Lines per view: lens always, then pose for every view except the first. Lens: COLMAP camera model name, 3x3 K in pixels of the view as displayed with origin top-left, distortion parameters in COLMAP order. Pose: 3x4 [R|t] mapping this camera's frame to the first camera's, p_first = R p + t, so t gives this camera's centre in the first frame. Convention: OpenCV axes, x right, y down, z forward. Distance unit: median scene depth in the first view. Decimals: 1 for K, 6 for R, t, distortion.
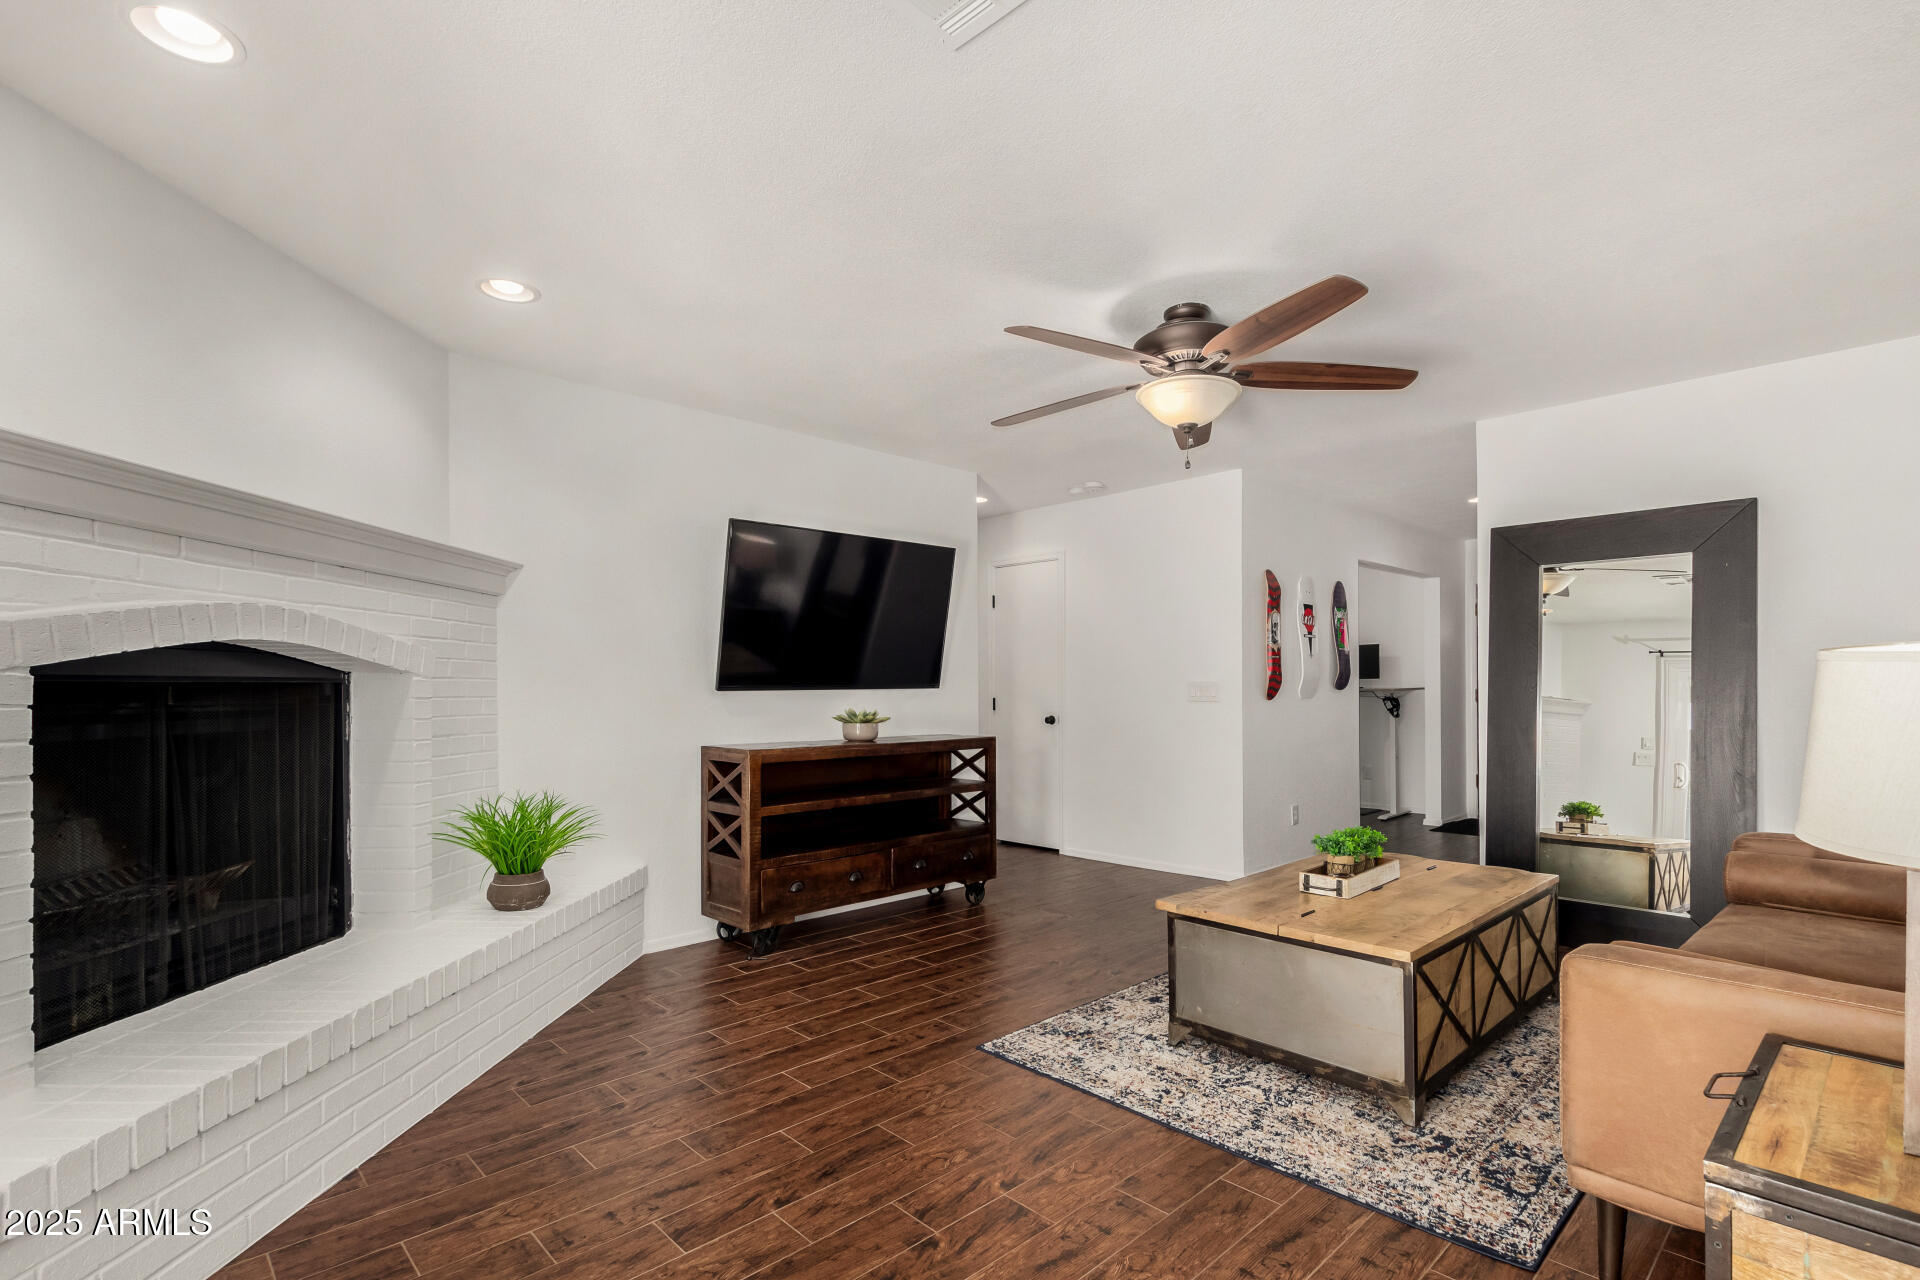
lens RADIAL K [[912.4, 0, 948.1], [0, 912.4, 688.6], [0, 0, 1]] dist [0.004586, -0.004149]
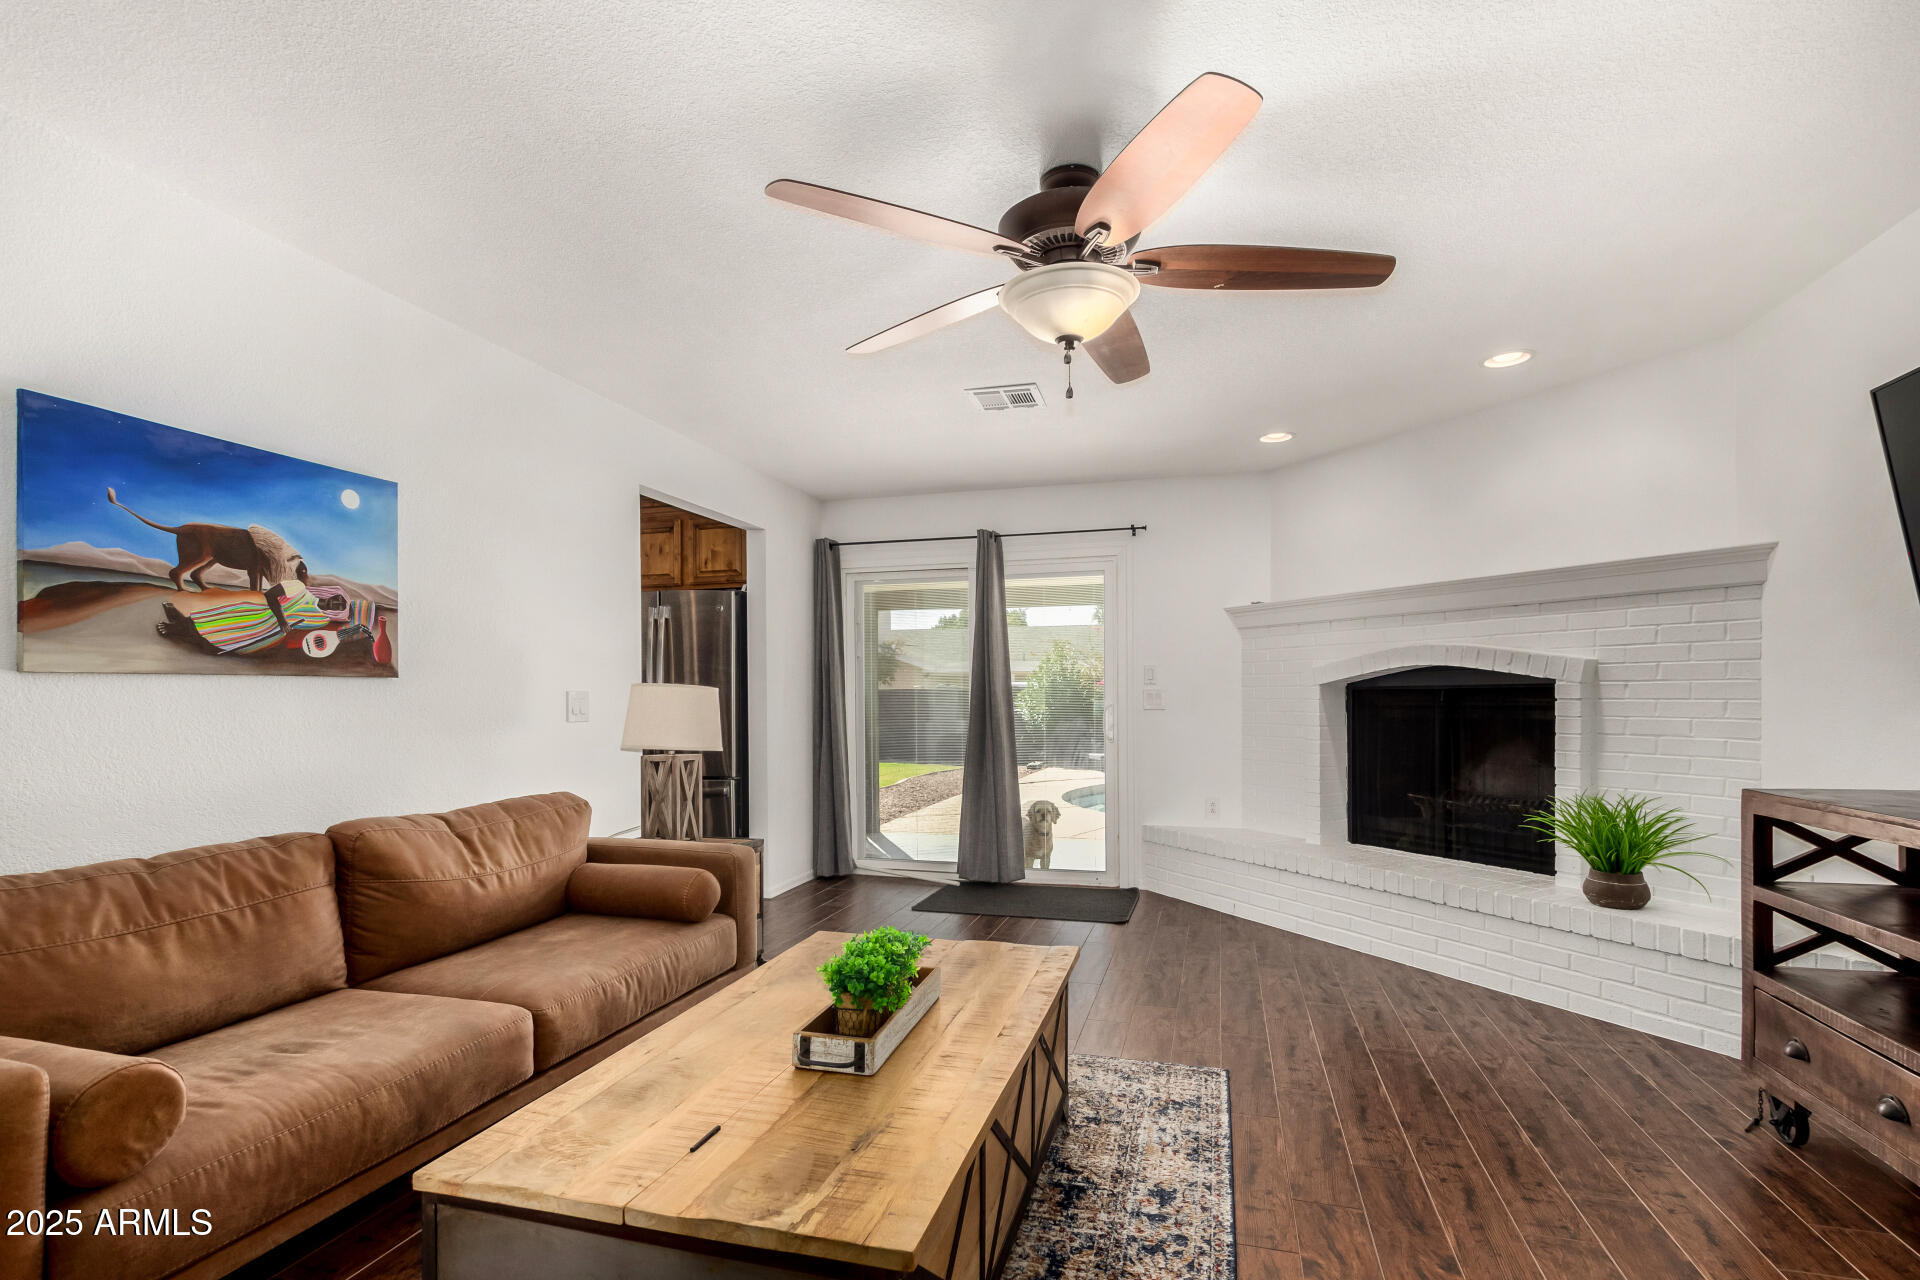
lens RADIAL K [[912.4, 0, 974.4], [0, 912.4, 695.1], [0, 0, 1]] dist [0.004586, -0.004149]
pose [[-0.848189, 0.007144, -0.529645, 0.725097], [0.006464, 0.999974, 0.003137, -0.003536], [0.529654, -0.000762, -0.848213, 1.595622]]
